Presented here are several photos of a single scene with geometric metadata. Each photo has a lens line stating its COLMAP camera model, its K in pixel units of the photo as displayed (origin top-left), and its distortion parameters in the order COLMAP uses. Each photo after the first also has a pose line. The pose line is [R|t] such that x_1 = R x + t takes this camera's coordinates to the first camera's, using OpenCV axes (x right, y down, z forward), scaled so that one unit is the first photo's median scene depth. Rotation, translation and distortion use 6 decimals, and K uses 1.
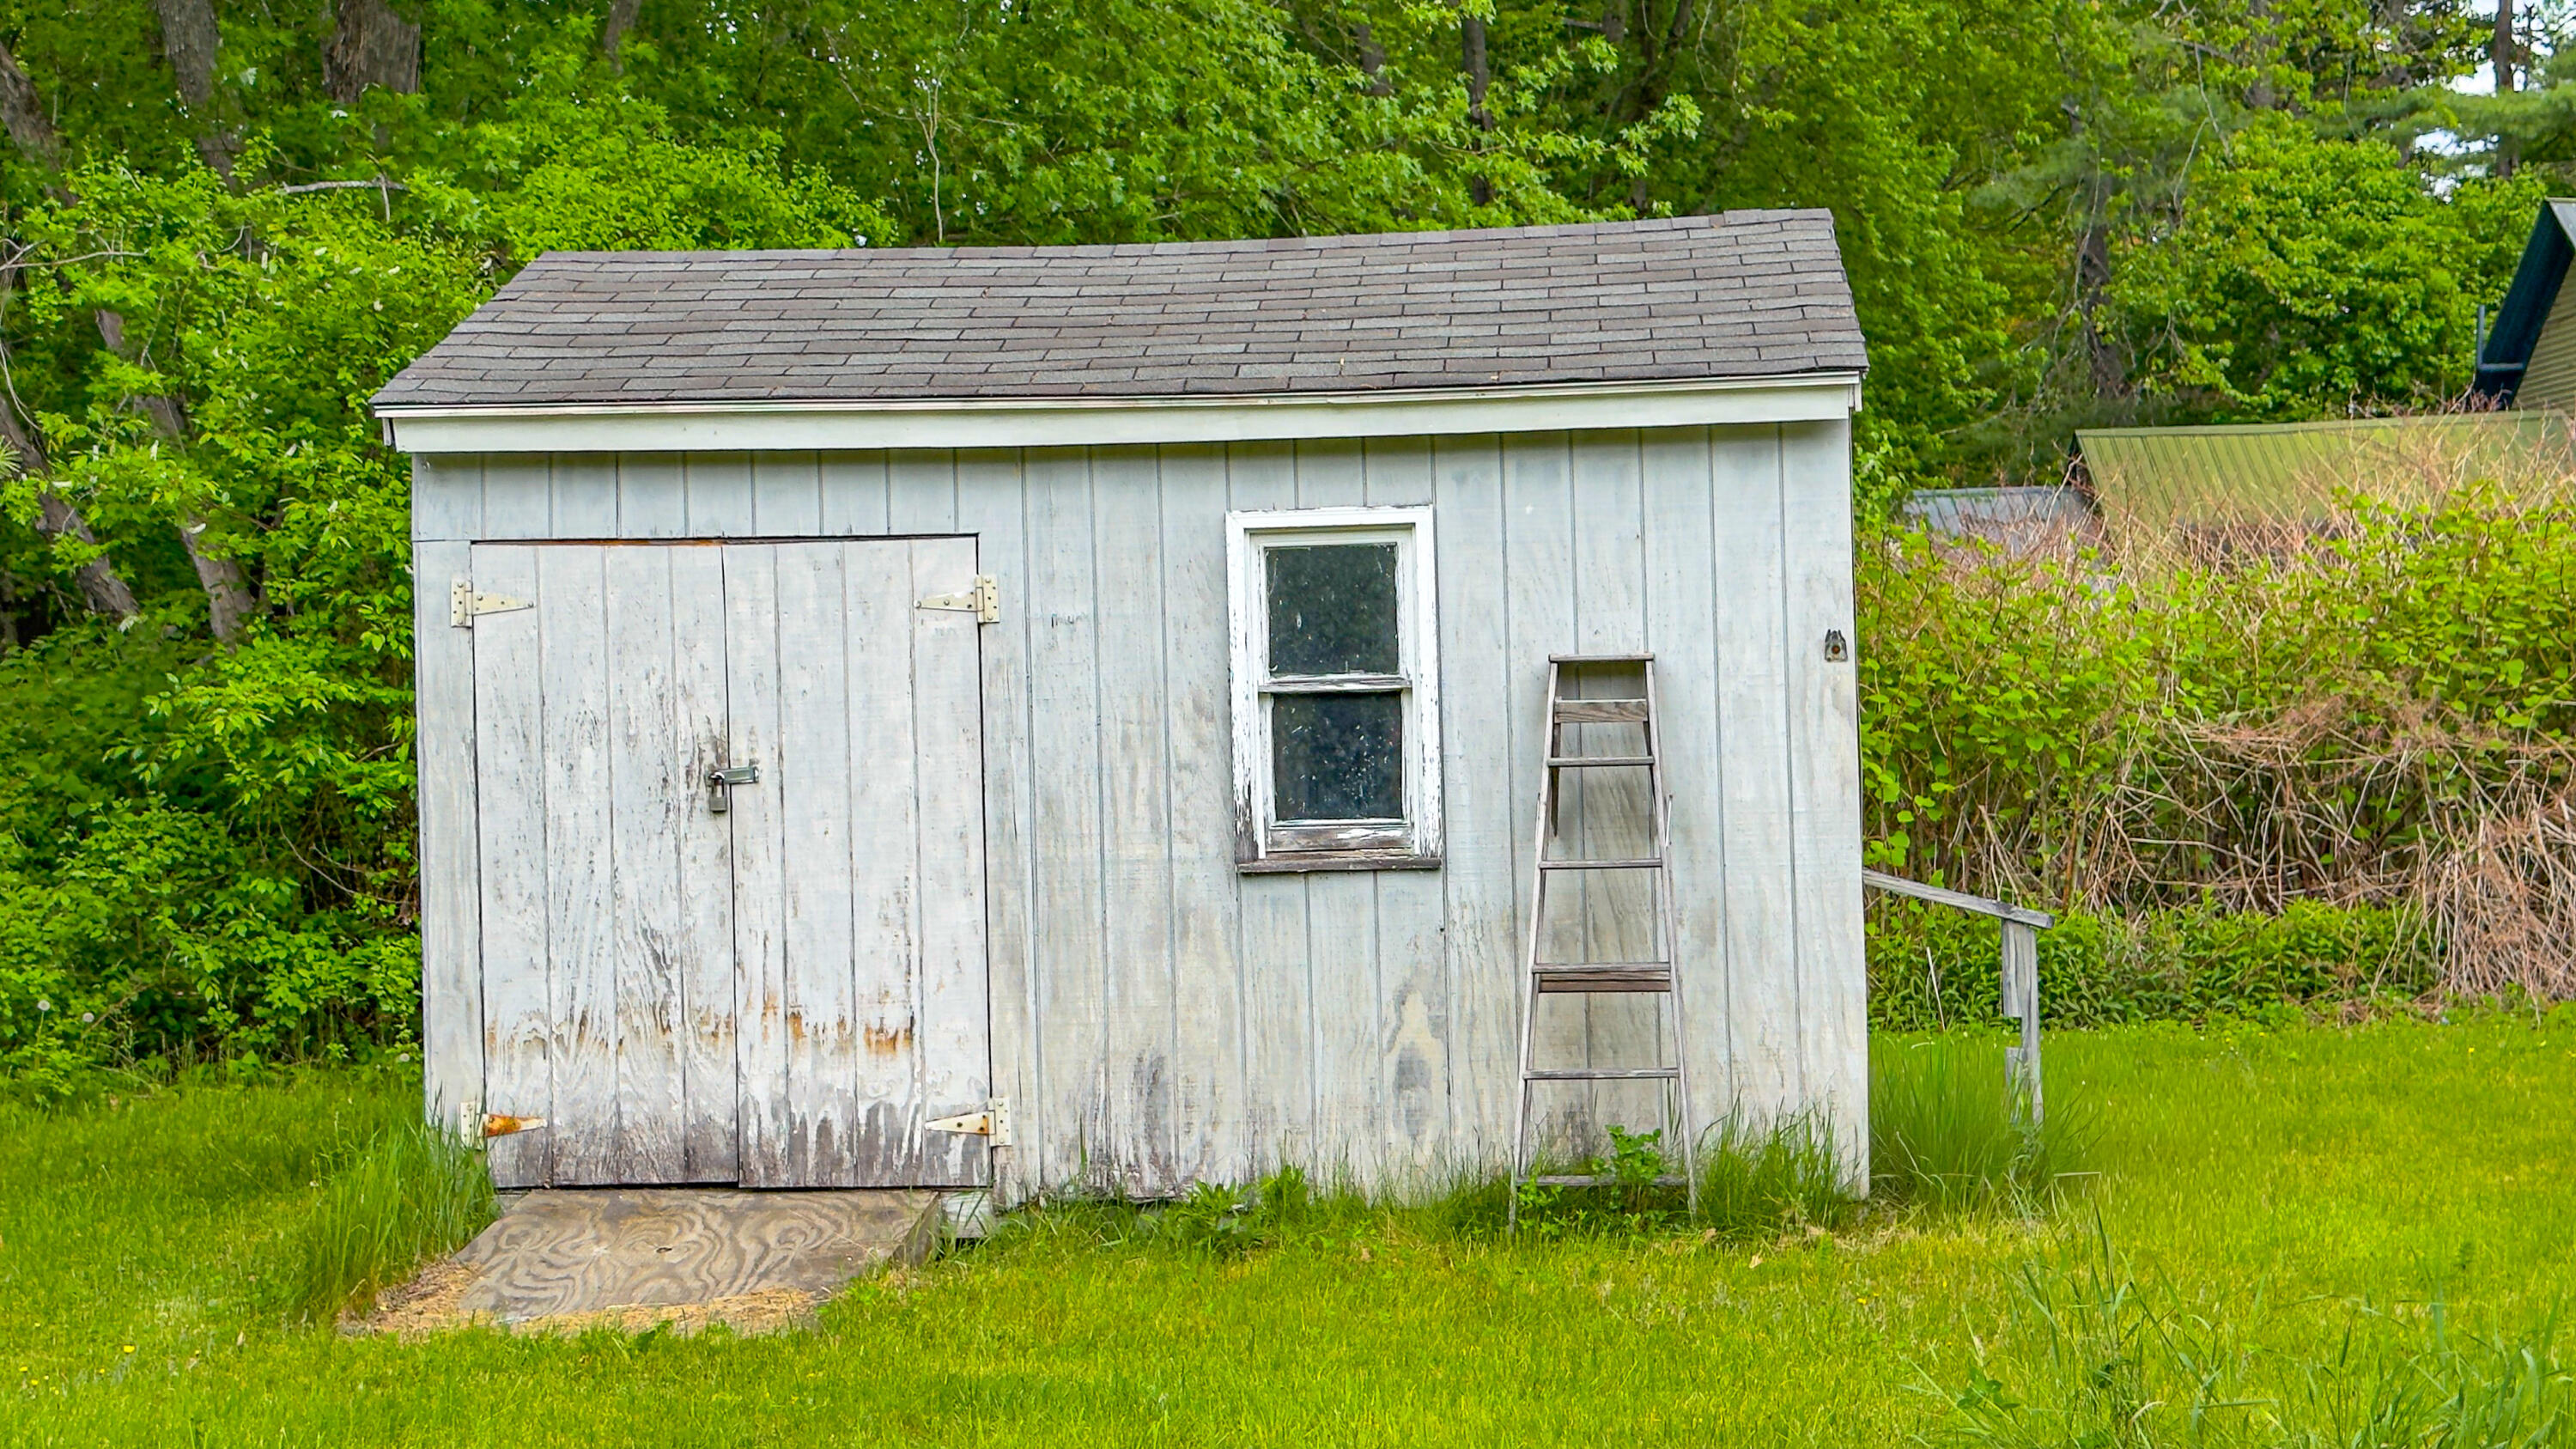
lens RADIAL K [[3709.6, 0, 1287.1], [0, 3709.6, 716.8], [0, 0, 1]] dist [0.166071, 0.000000]
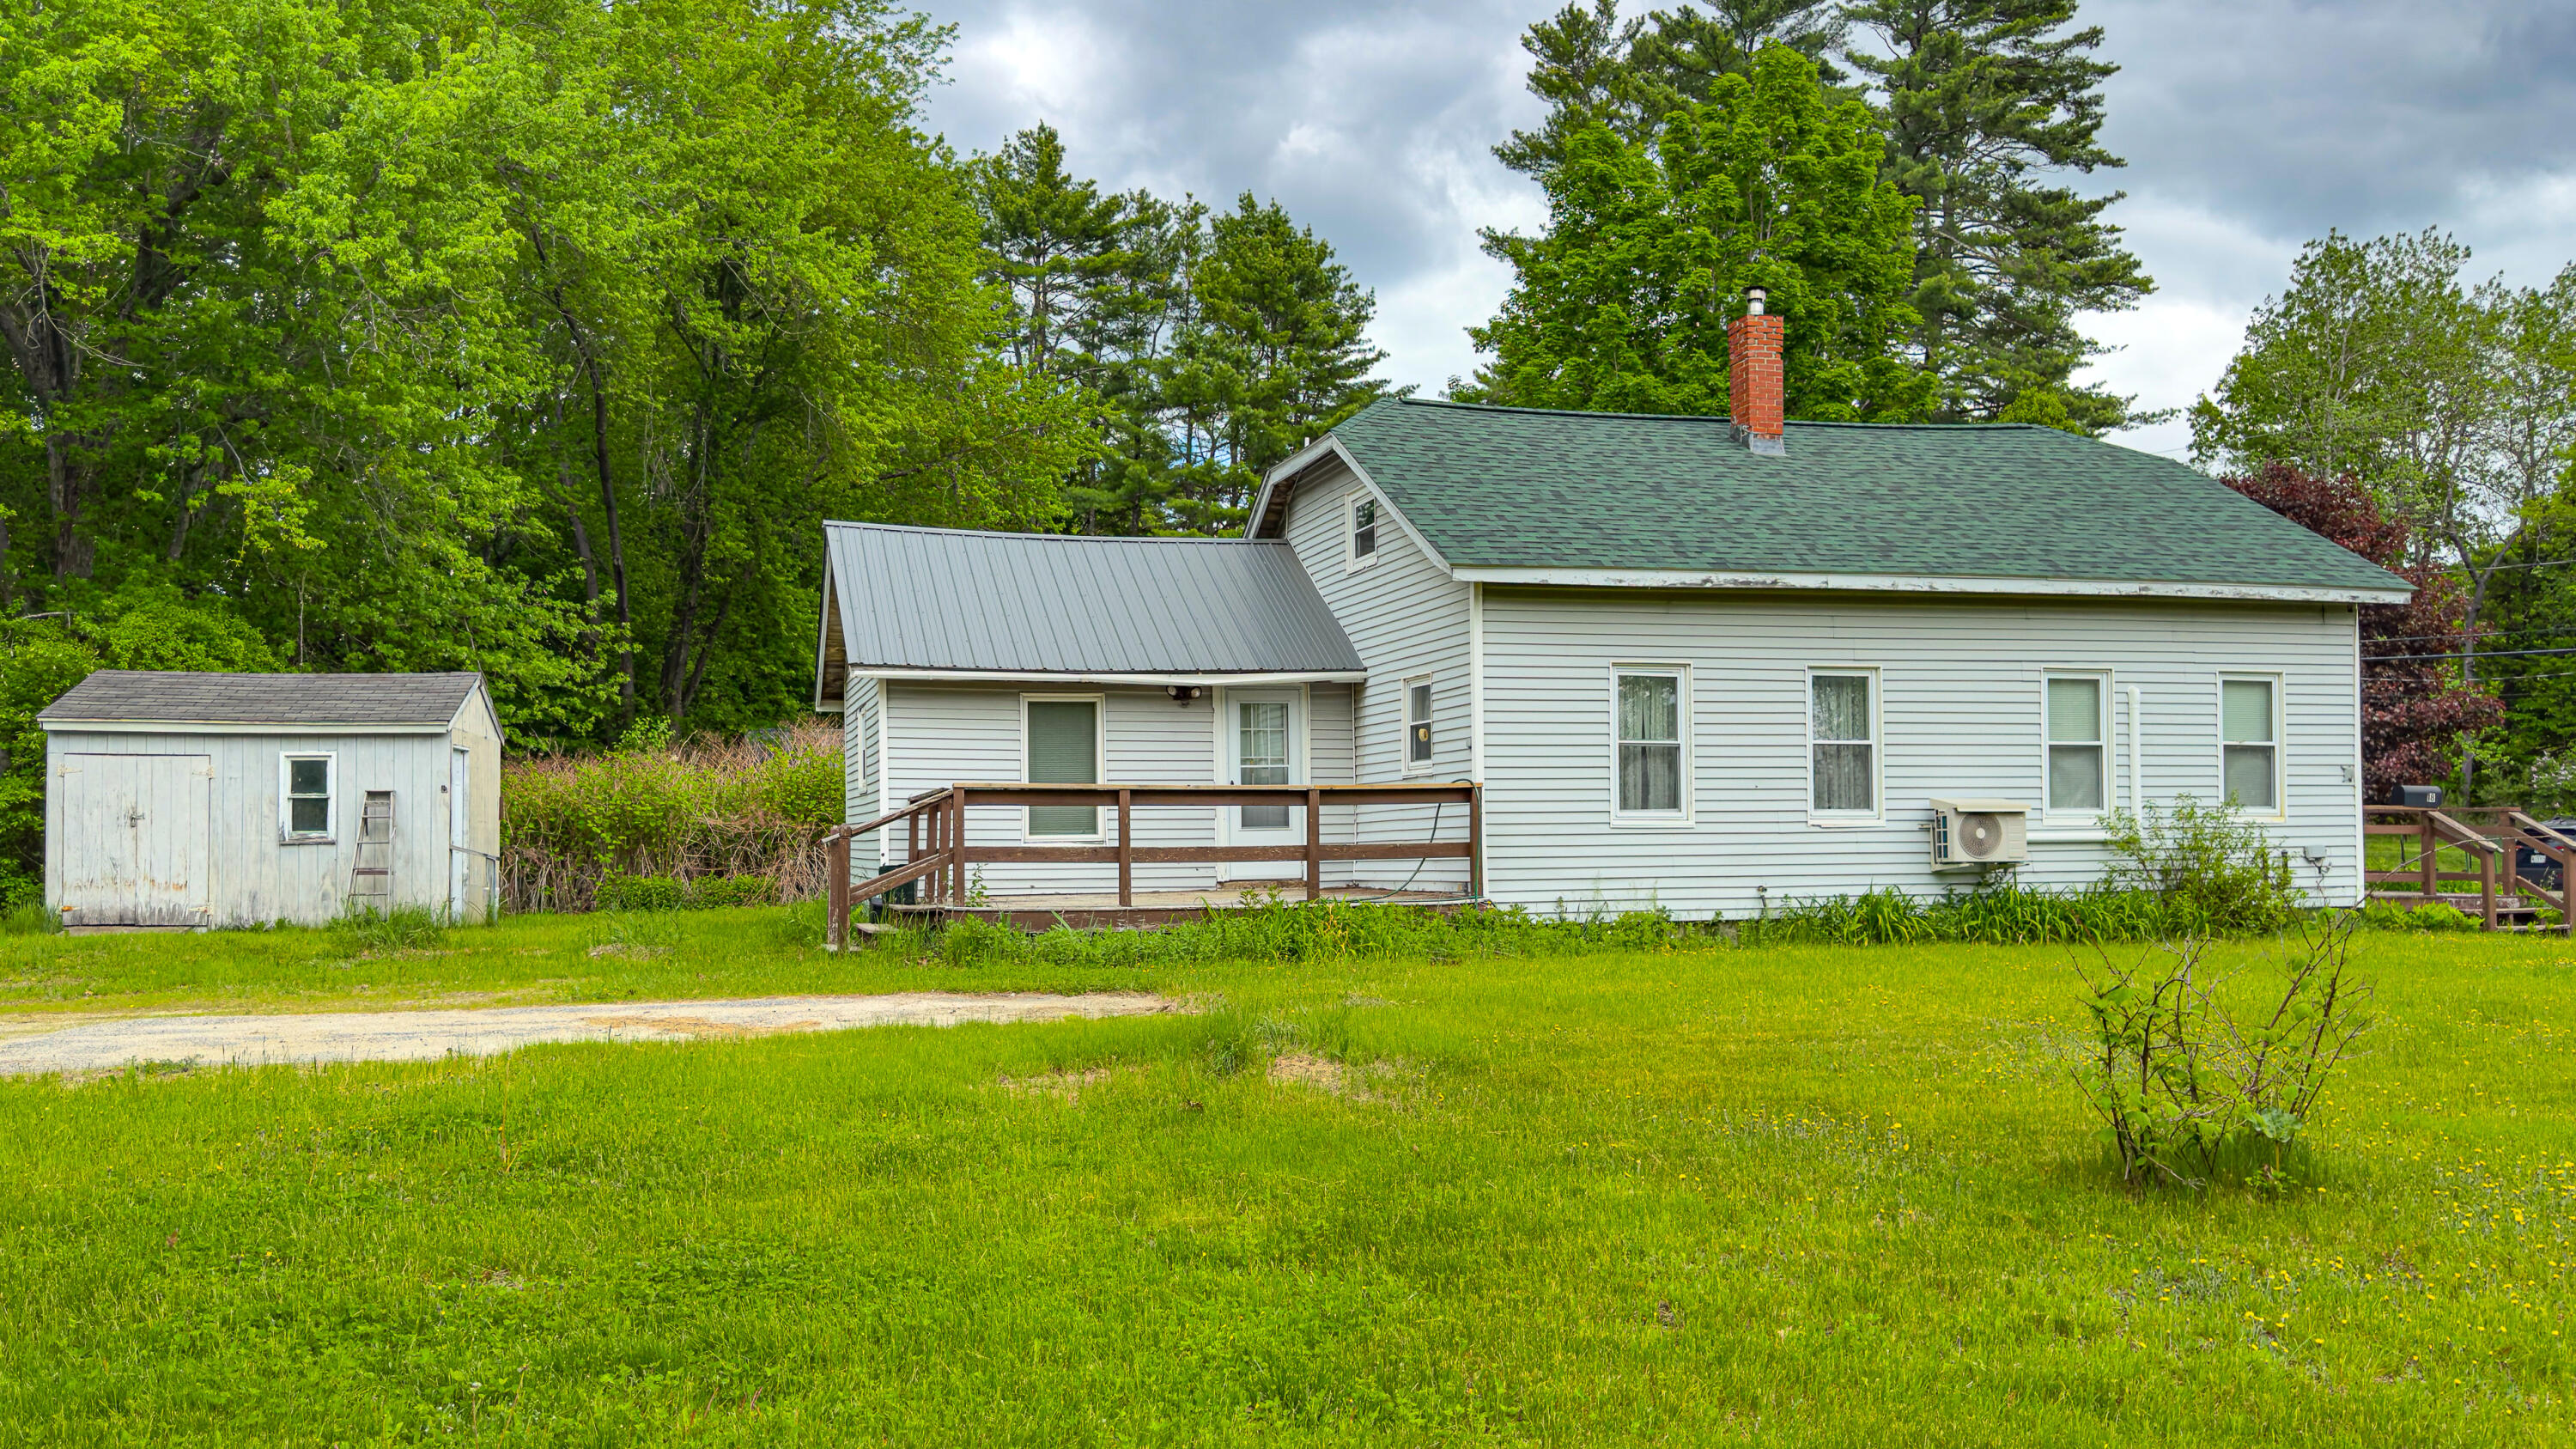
lens RADIAL K [[2122.2, 0, 1285.4], [0, 2122.2, 752.3], [0, 0, 1]] dist [0.015120, 0.001291]
pose [[0.965263, 0.026936, 0.259889, 0.414924], [-0.016143, 0.998920, -0.043574, 0.025793], [-0.260782, 0.037865, 0.964655, -1.405822]]
